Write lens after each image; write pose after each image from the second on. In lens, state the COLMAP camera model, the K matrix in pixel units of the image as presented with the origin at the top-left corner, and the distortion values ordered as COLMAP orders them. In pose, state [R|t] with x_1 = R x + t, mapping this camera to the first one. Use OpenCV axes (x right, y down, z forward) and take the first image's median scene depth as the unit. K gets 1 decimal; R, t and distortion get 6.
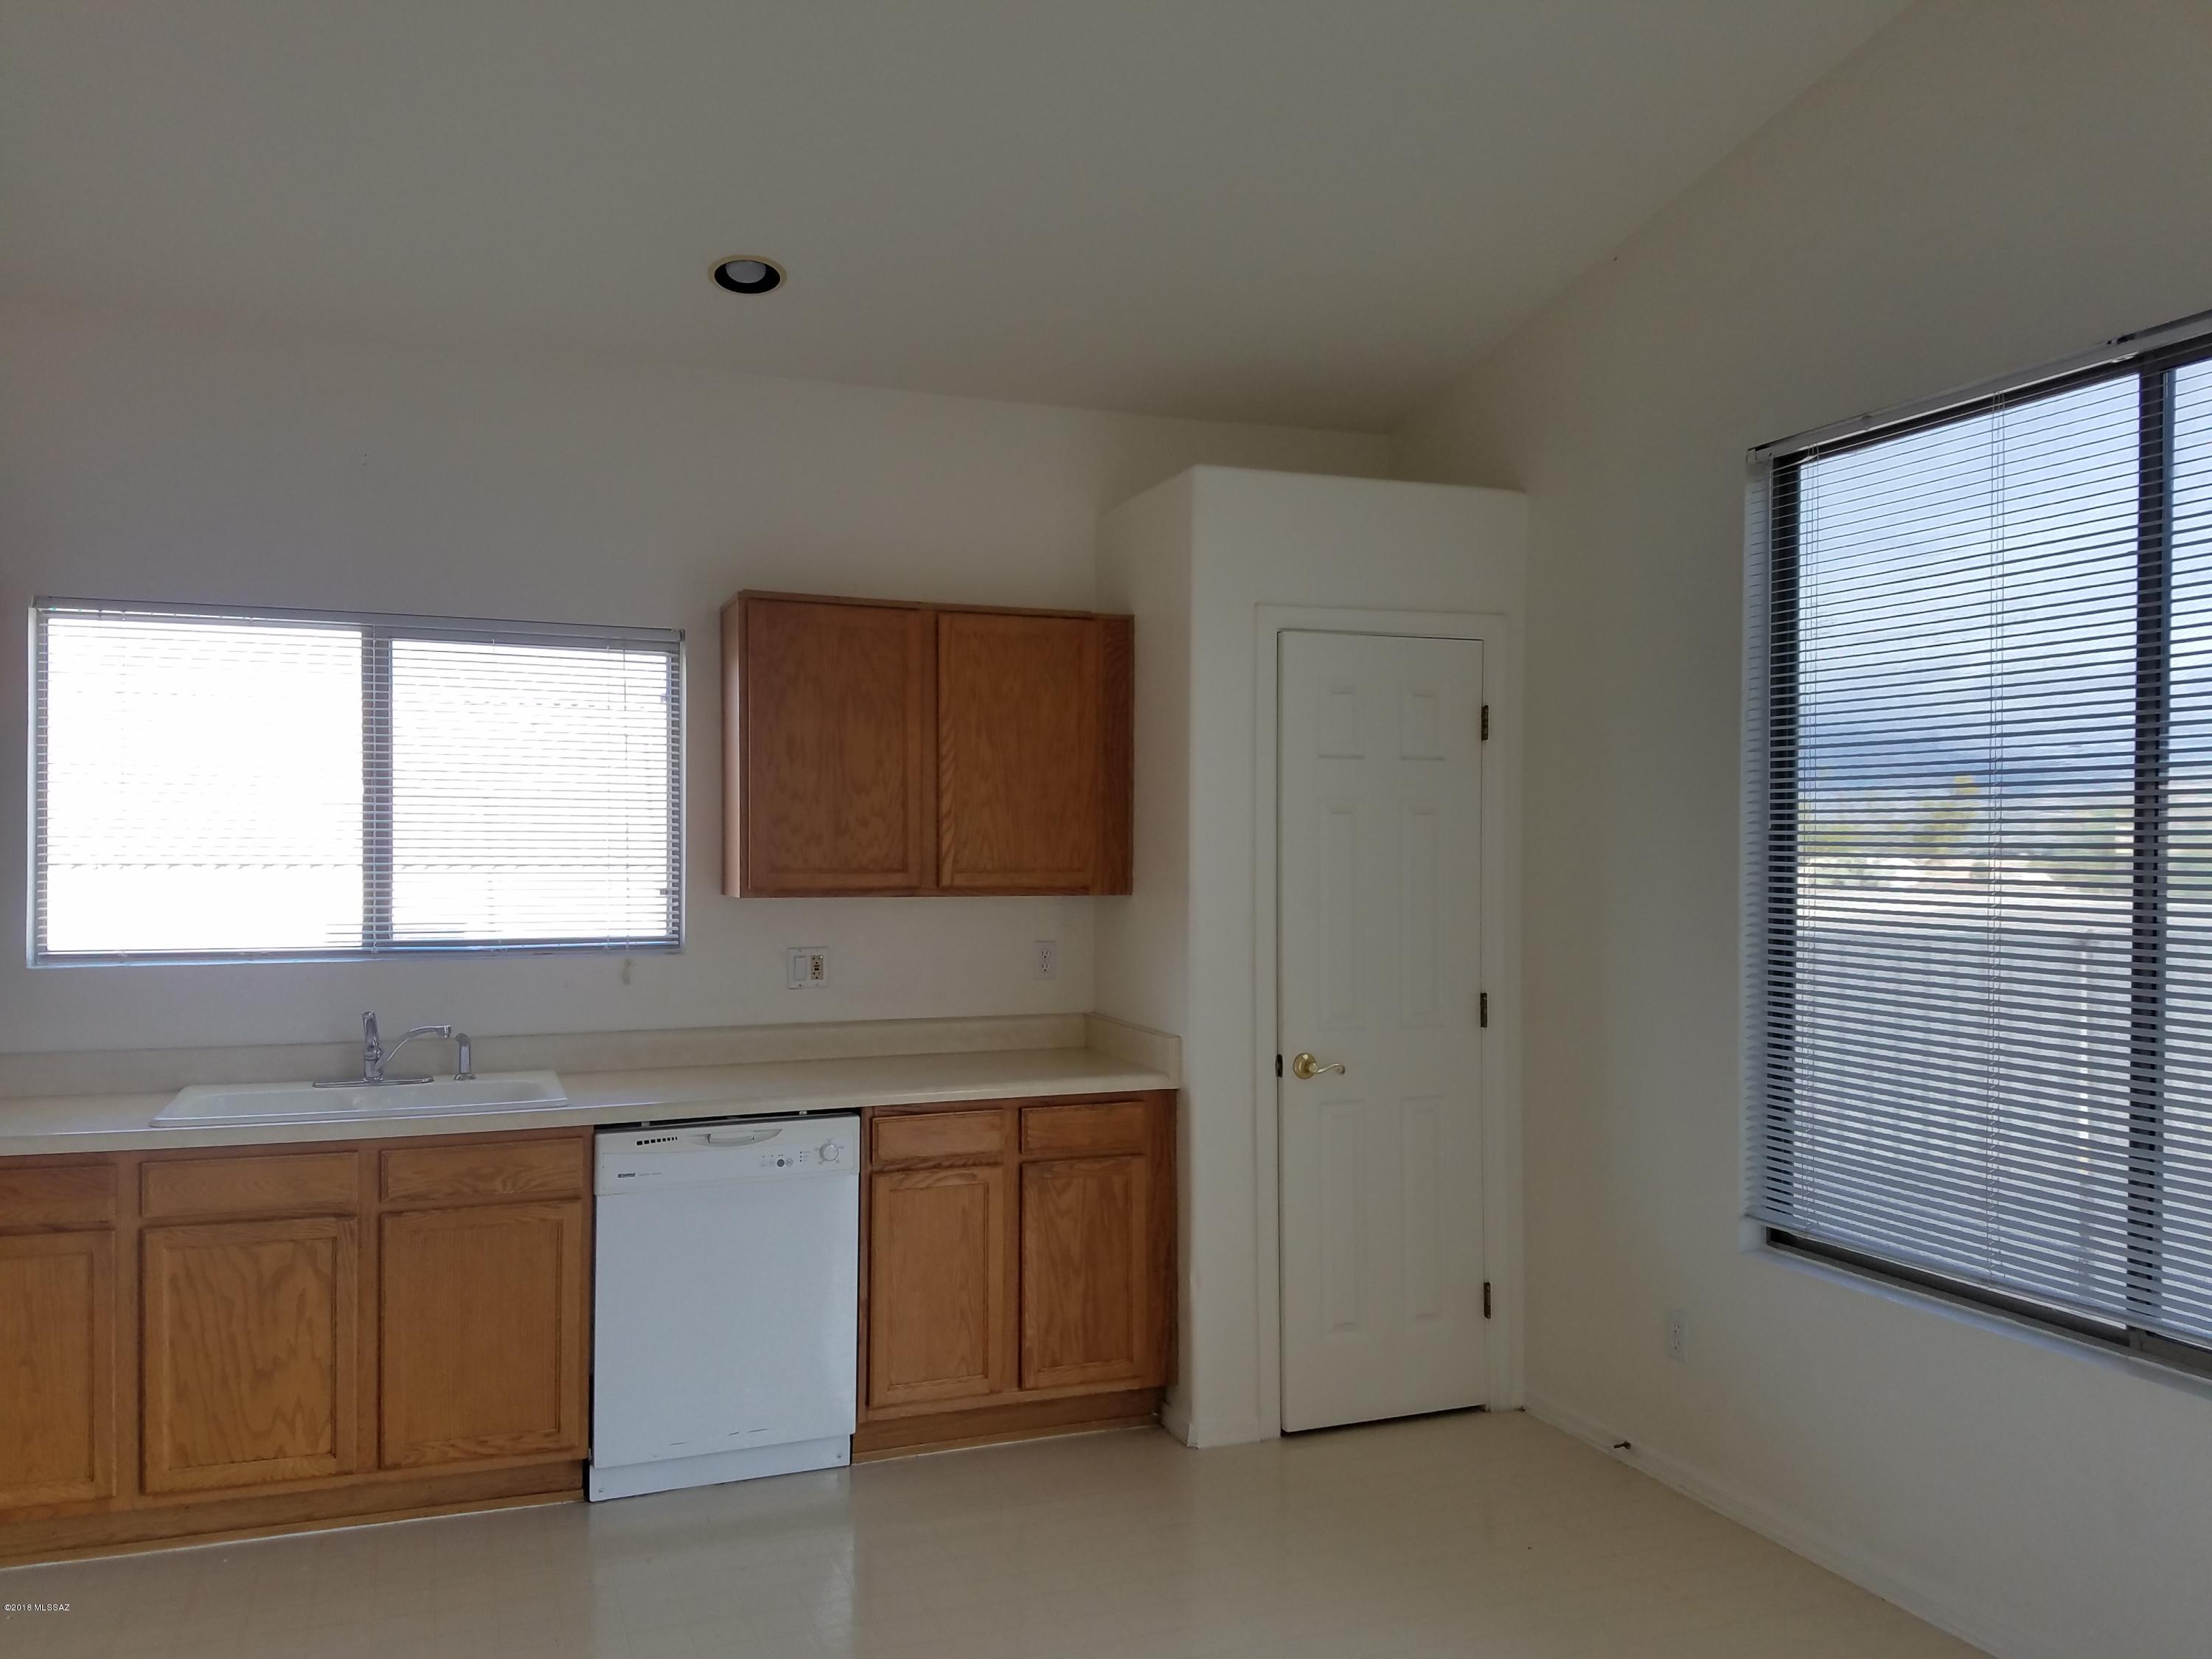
lens RADIAL K [[1722.7, 0, 1126.5], [0, 1722.7, 823.9], [0, 0, 1]] dist [0.103922, -0.123714]
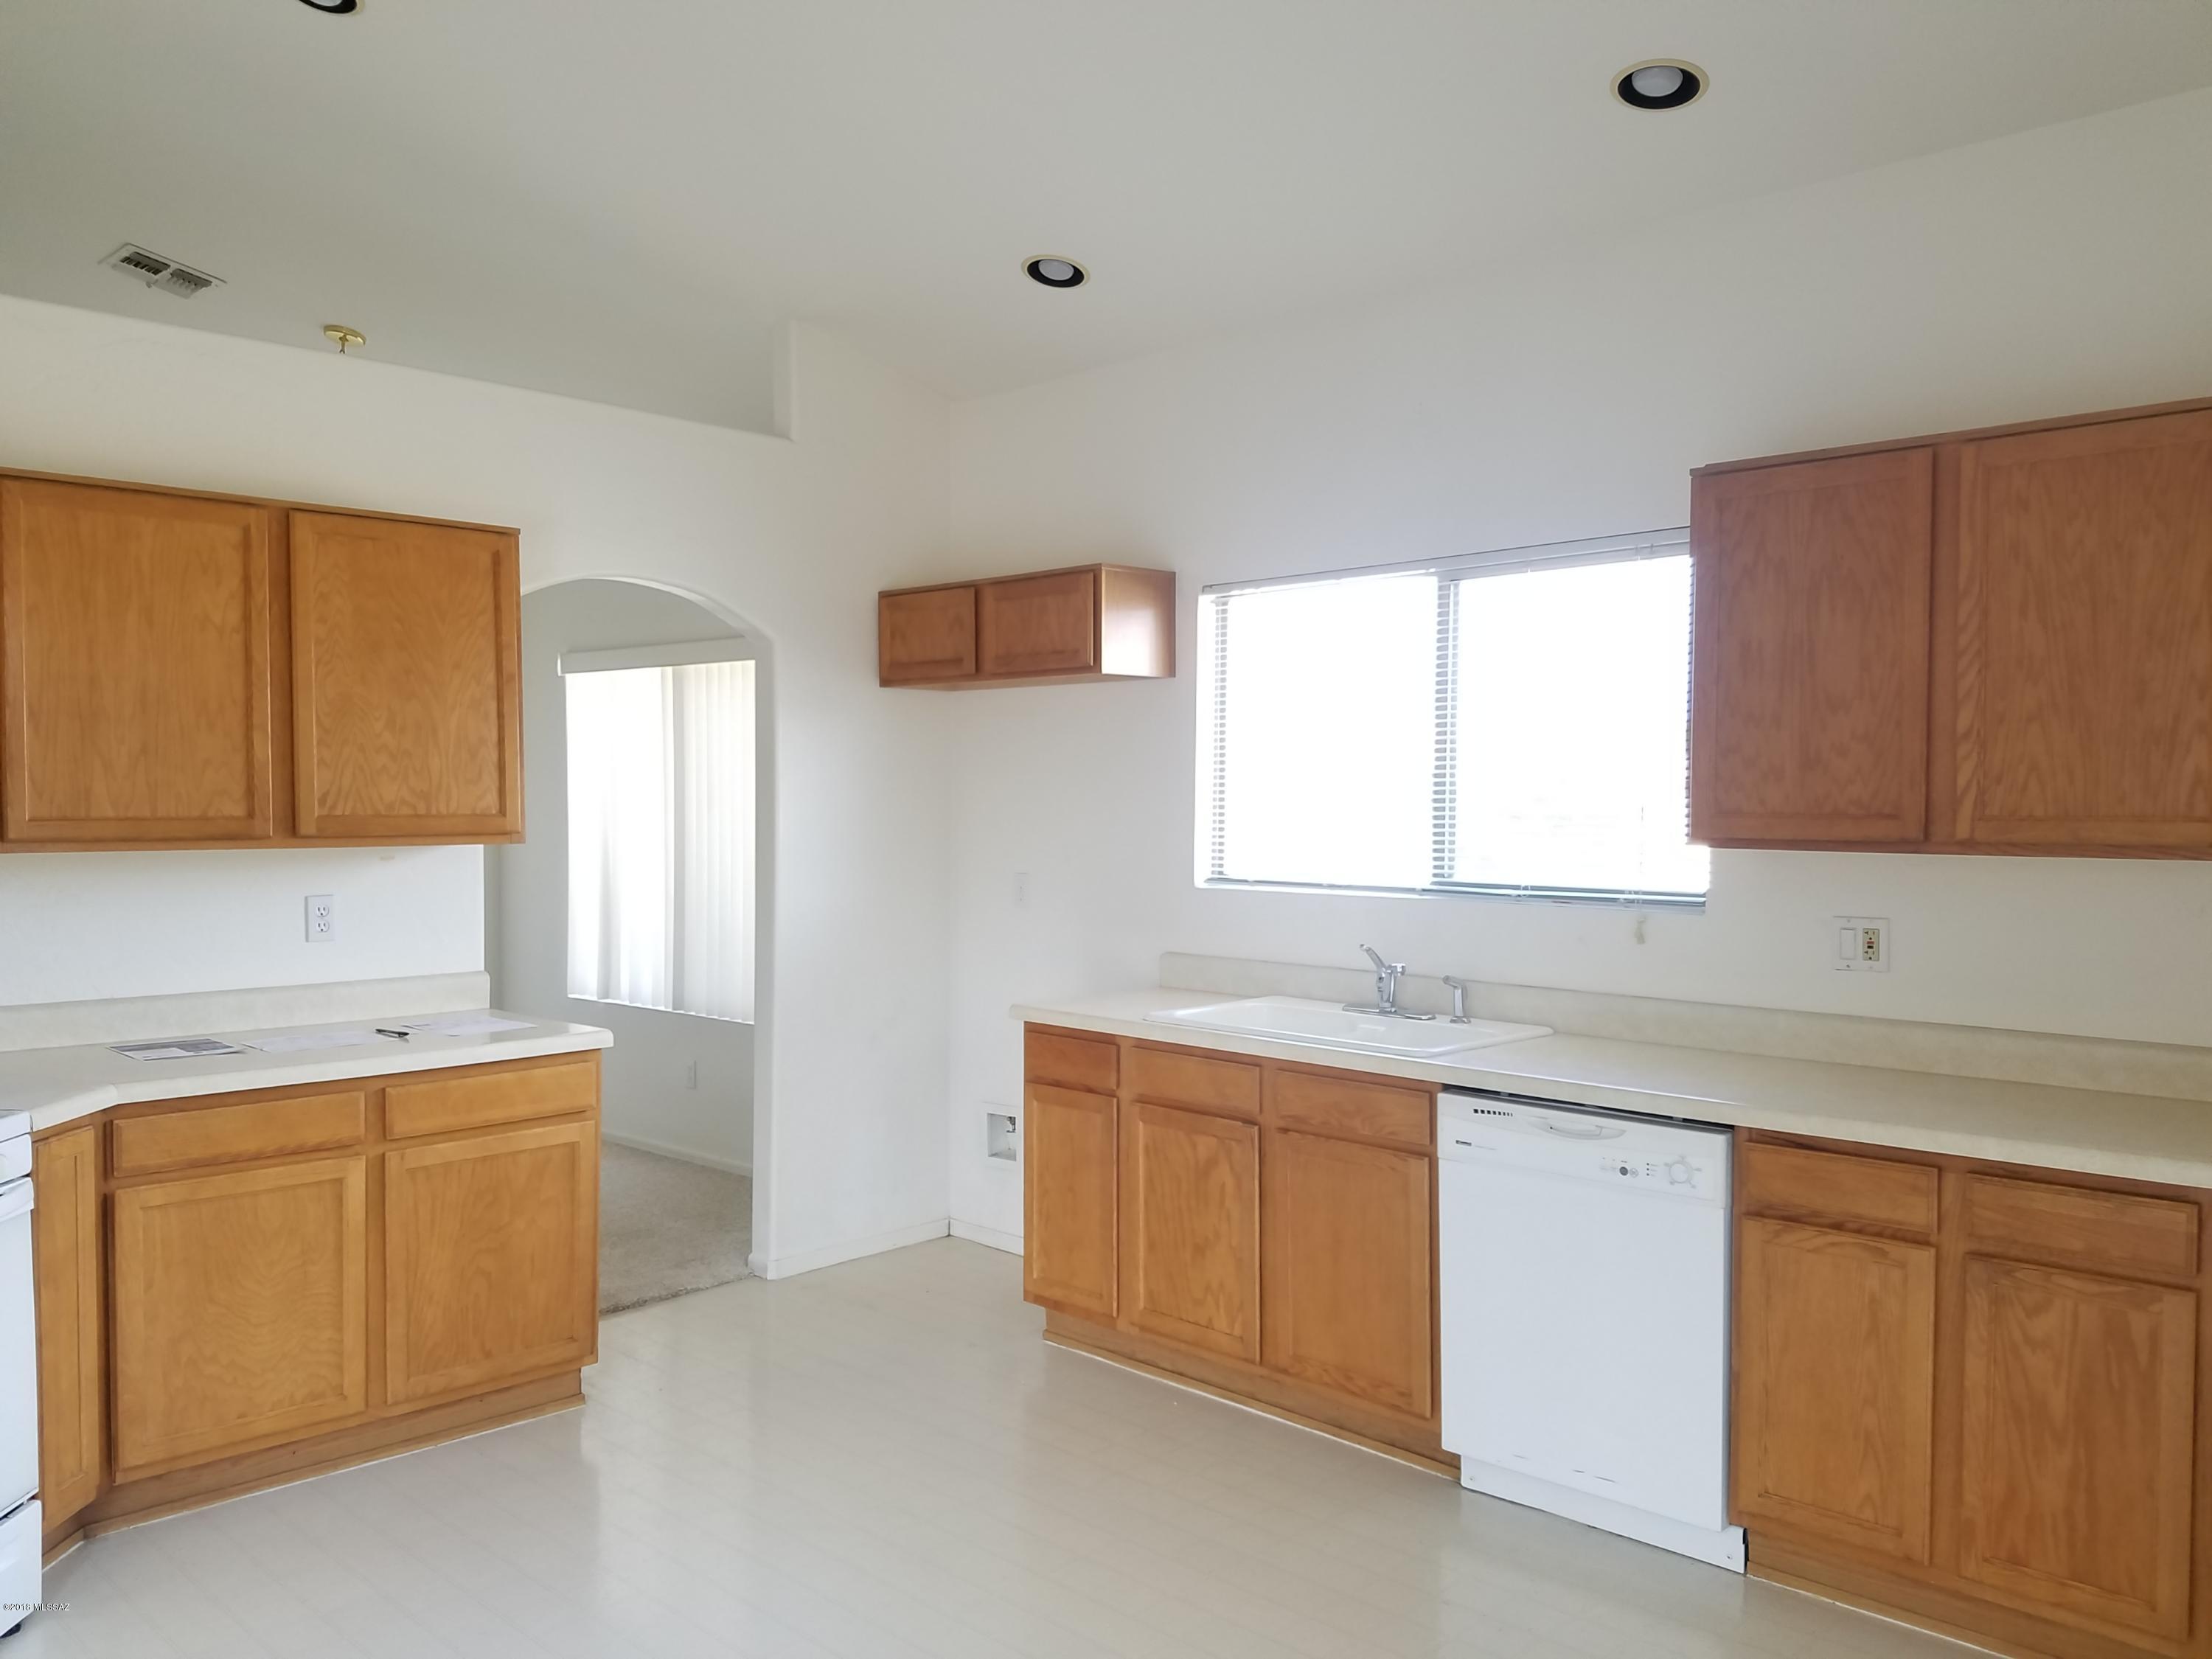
lens RADIAL K [[1722.7, 0, 1031.5], [0, 1722.7, 841.4], [0, 0, 1]] dist [0.103922, -0.123714]
pose [[0.394282, 0.023383, -0.918692, 0.423206], [0.004969, 0.999607, 0.027575, 0.016572], [0.918976, -0.015437, 0.394011, 0.403831]]
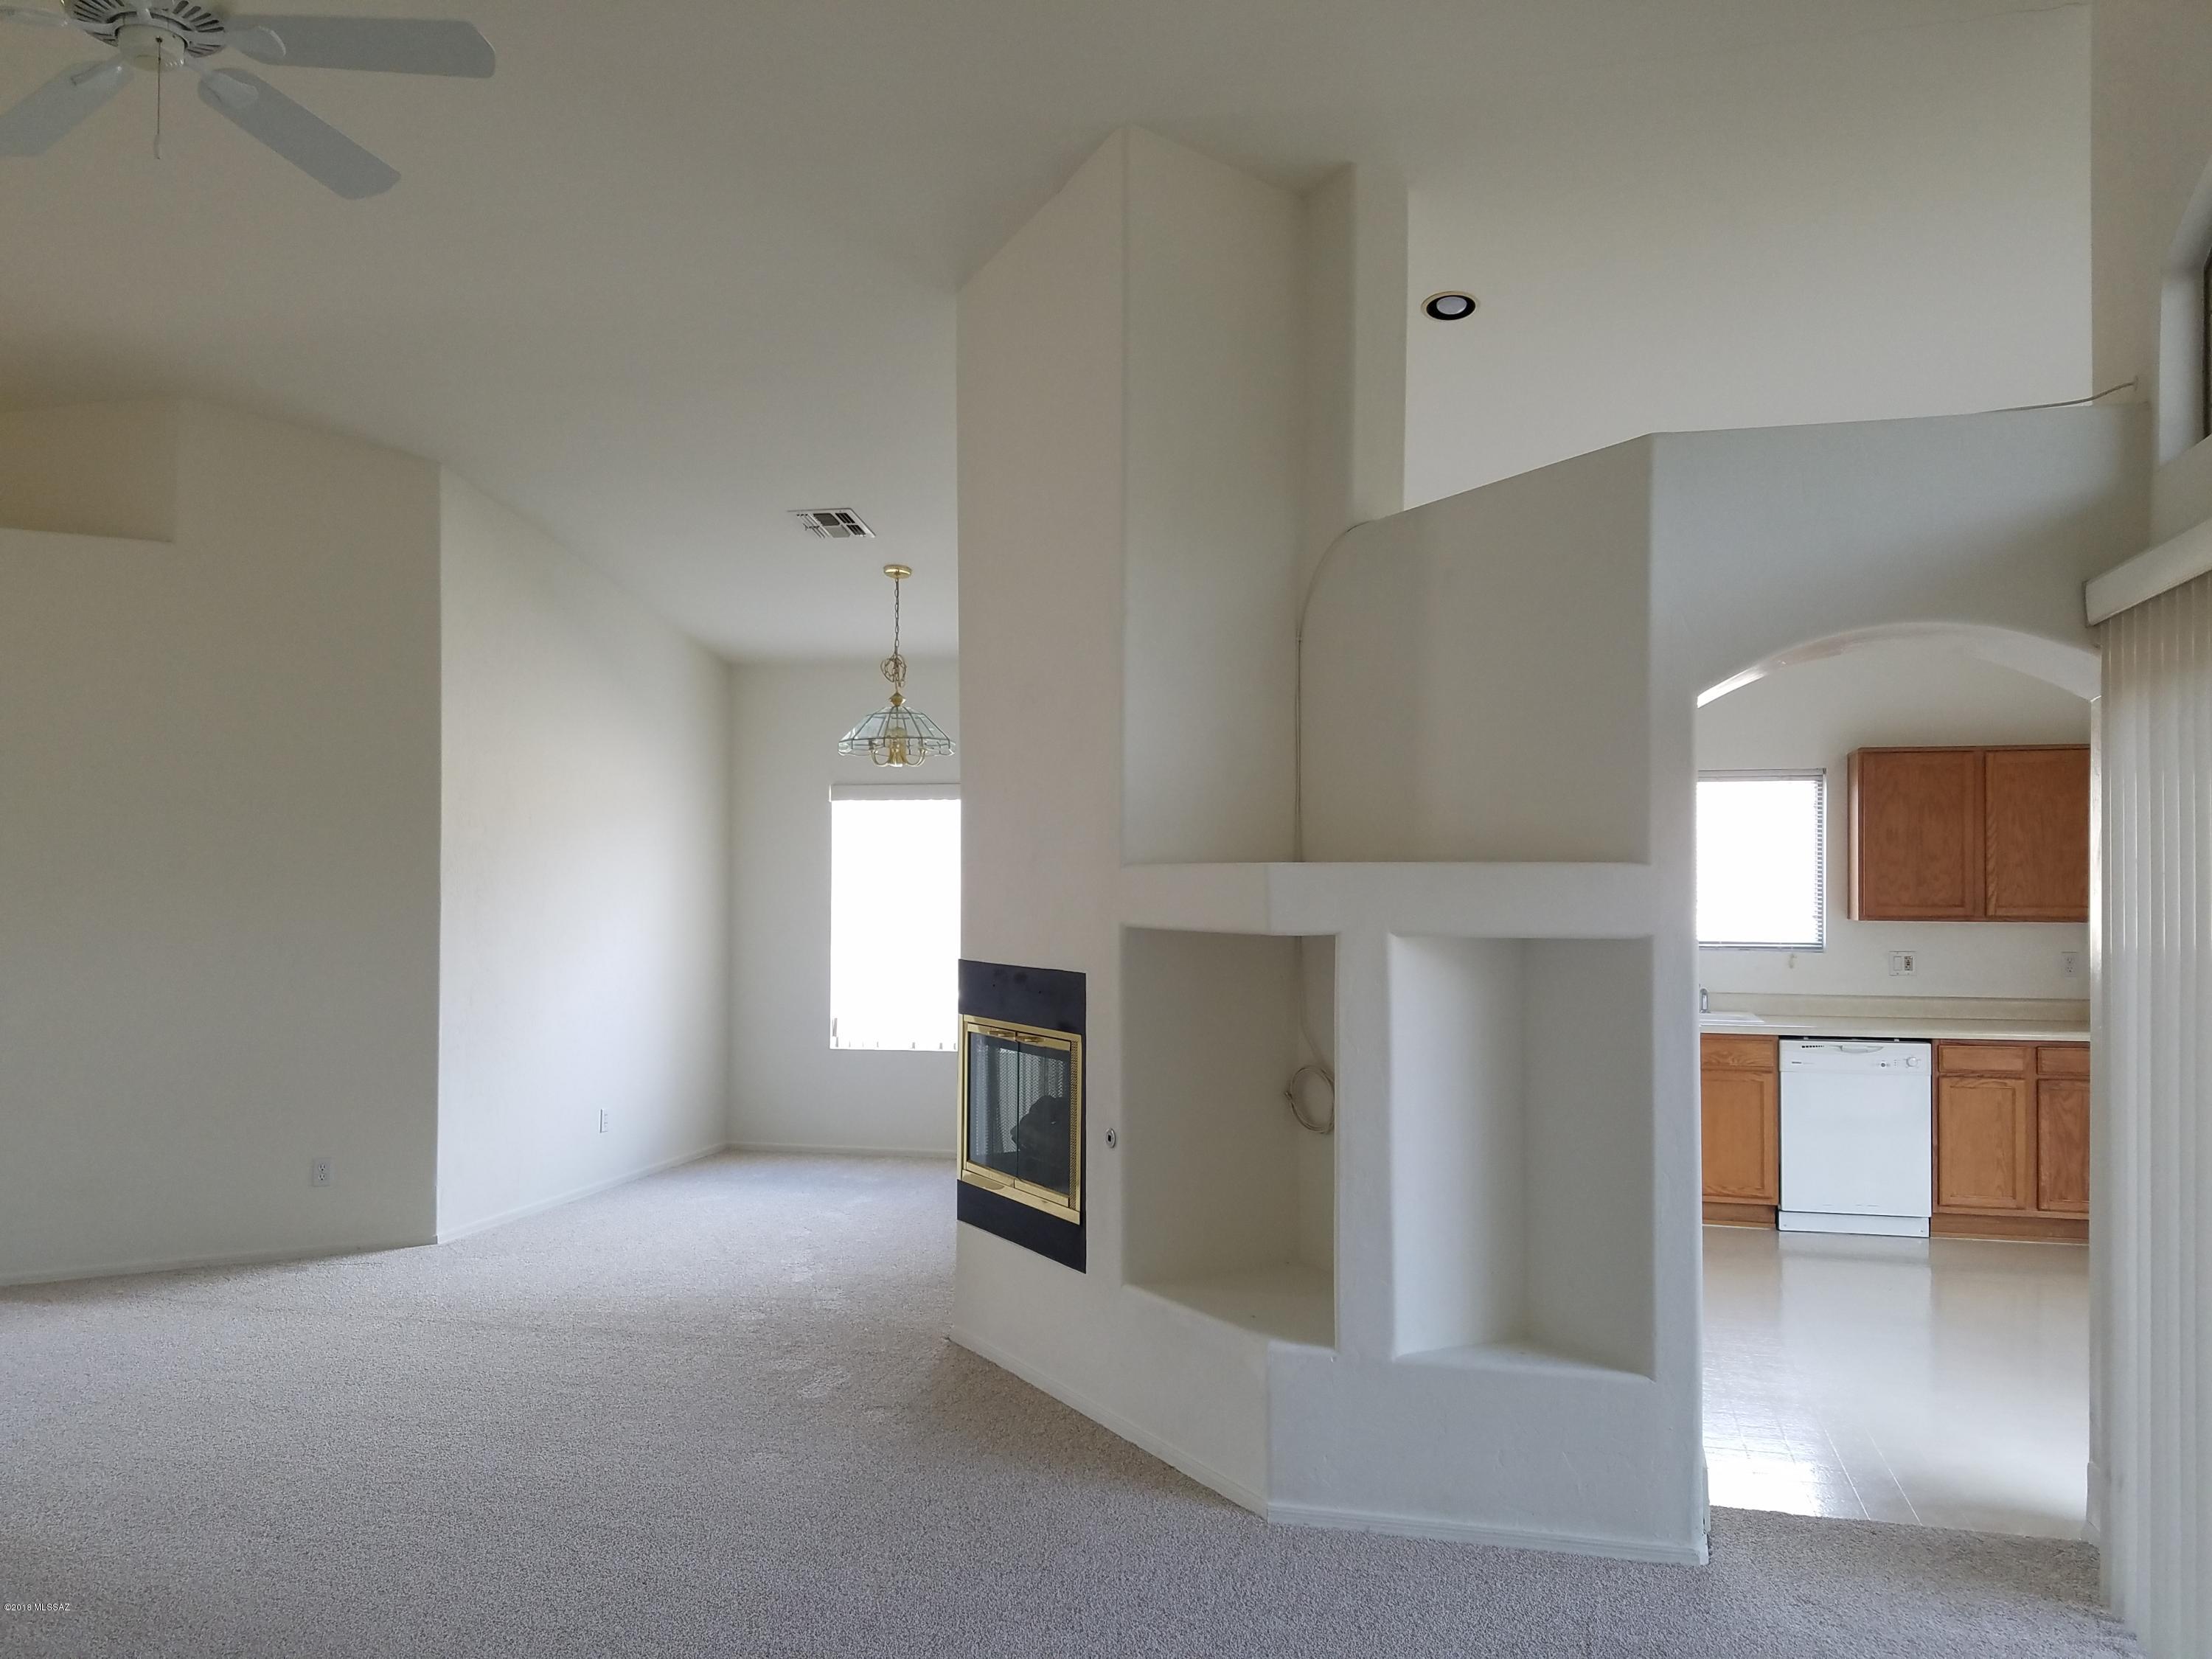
lens RADIAL K [[1722.7, 0, 1132.5], [0, 1722.7, 881.7], [0, 0, 1]] dist [0.103922, -0.123714]
pose [[0.810773, -0.000962, -0.585360, 0.229279], [0.007297, 0.999938, 0.008464, -0.018155], [0.585315, -0.011134, 0.810730, -0.917899]]
